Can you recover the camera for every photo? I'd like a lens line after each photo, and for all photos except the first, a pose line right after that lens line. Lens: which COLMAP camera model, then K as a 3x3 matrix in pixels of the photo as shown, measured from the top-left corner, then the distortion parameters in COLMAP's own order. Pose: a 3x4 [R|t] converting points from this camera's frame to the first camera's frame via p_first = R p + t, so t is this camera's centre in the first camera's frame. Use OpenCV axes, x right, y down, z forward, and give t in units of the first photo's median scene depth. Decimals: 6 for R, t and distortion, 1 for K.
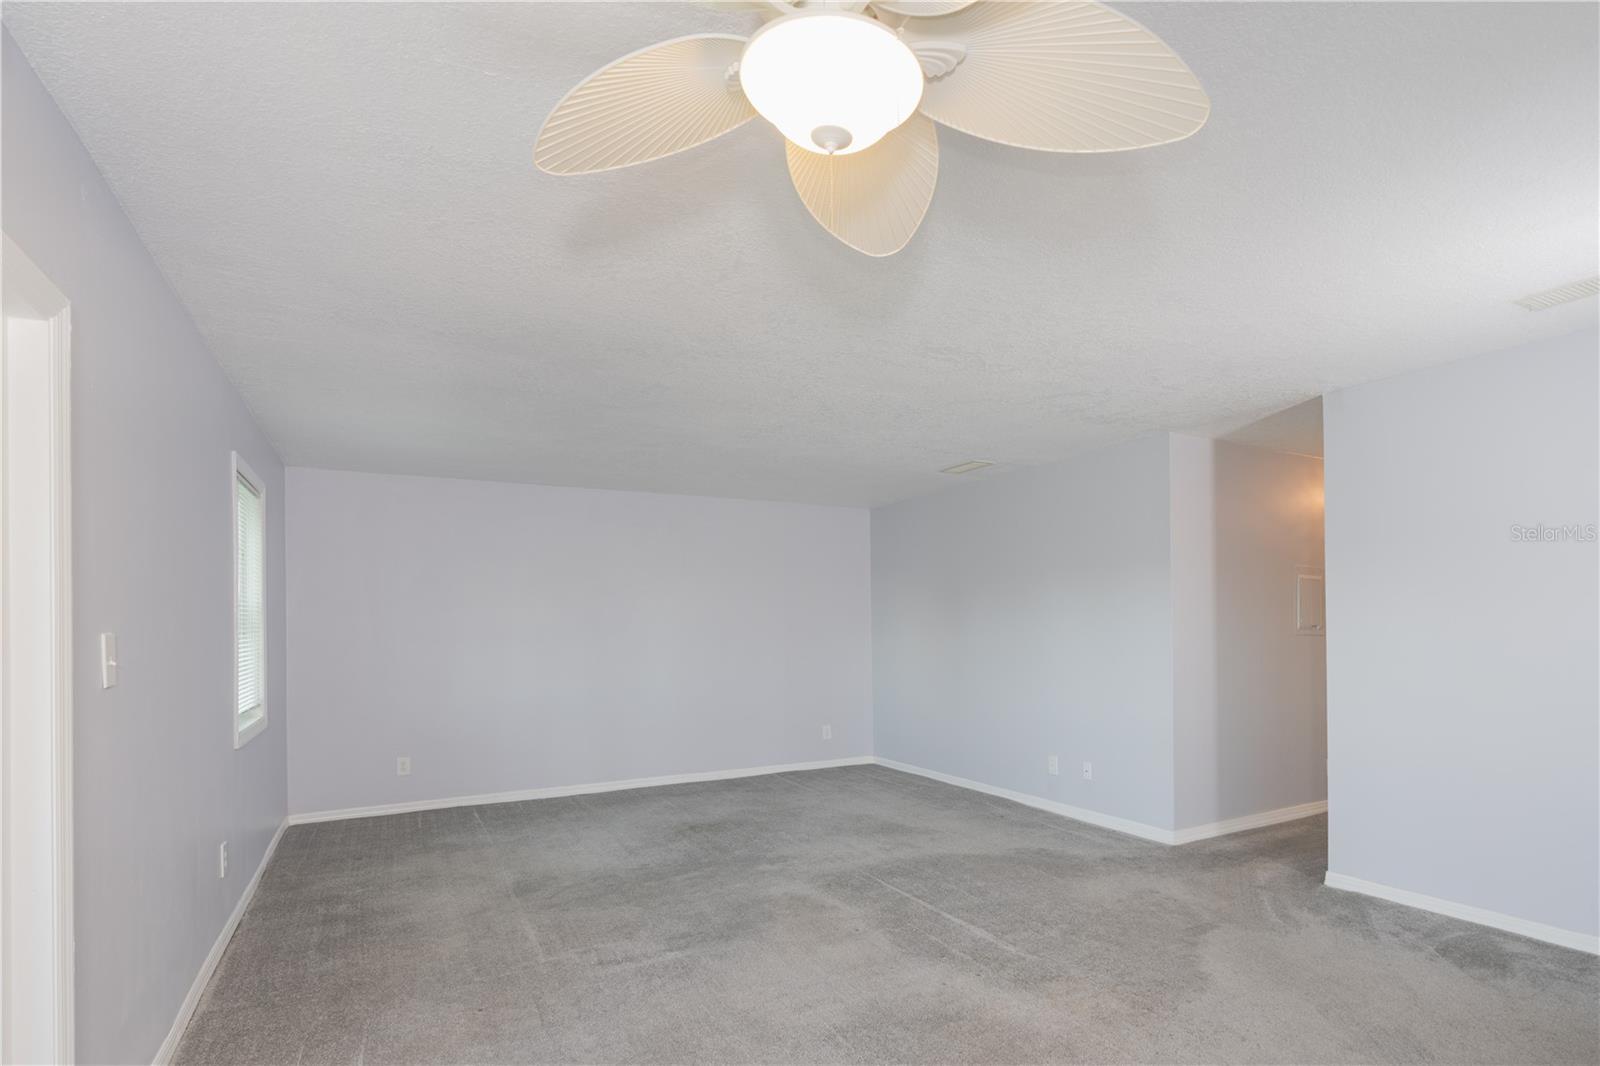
lens RADIAL K [[805.3, 0, 832.1], [0, 805.3, 628.2], [0, 0, 1]] dist [-0.010440, -0.001186]
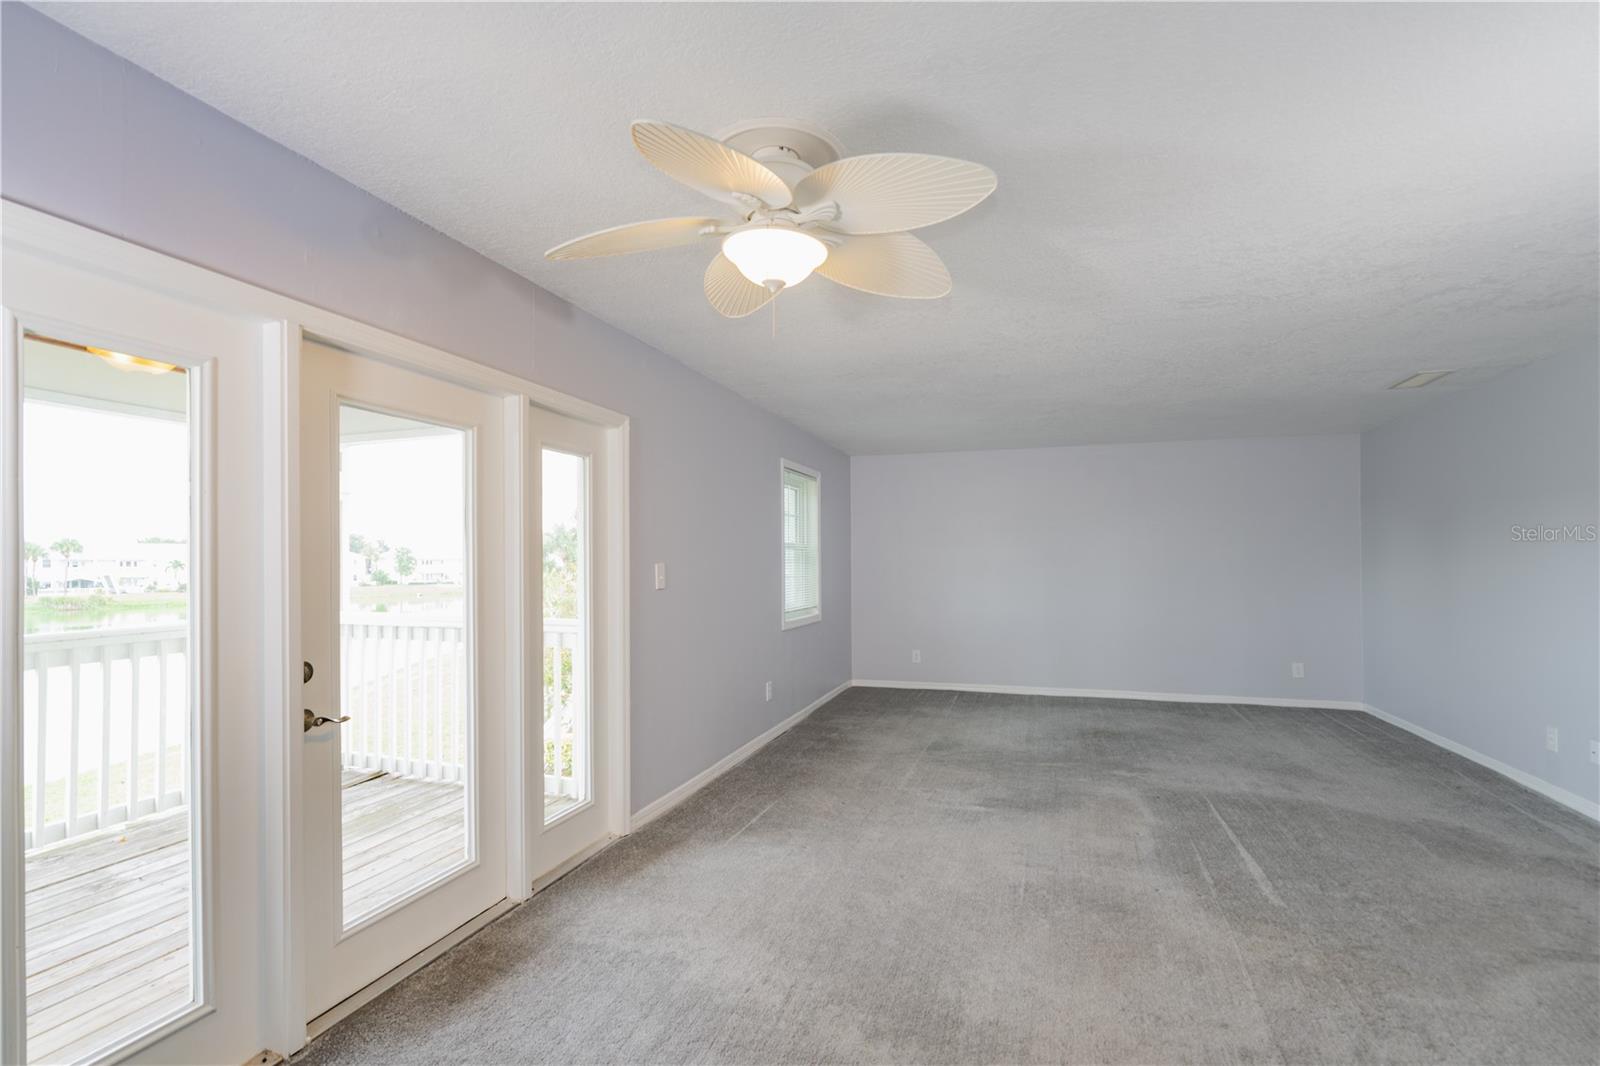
lens RADIAL K [[735.1, 0, 847.3], [0, 735.1, 563.1], [0, 0, 1]] dist [0.003493, 0.000314]
pose [[0.693373, 0.009713, -0.720513, 0.398810], [-0.005012, 0.999950, 0.008657, -0.007088], [0.720561, -0.002392, 0.693387, -0.001393]]
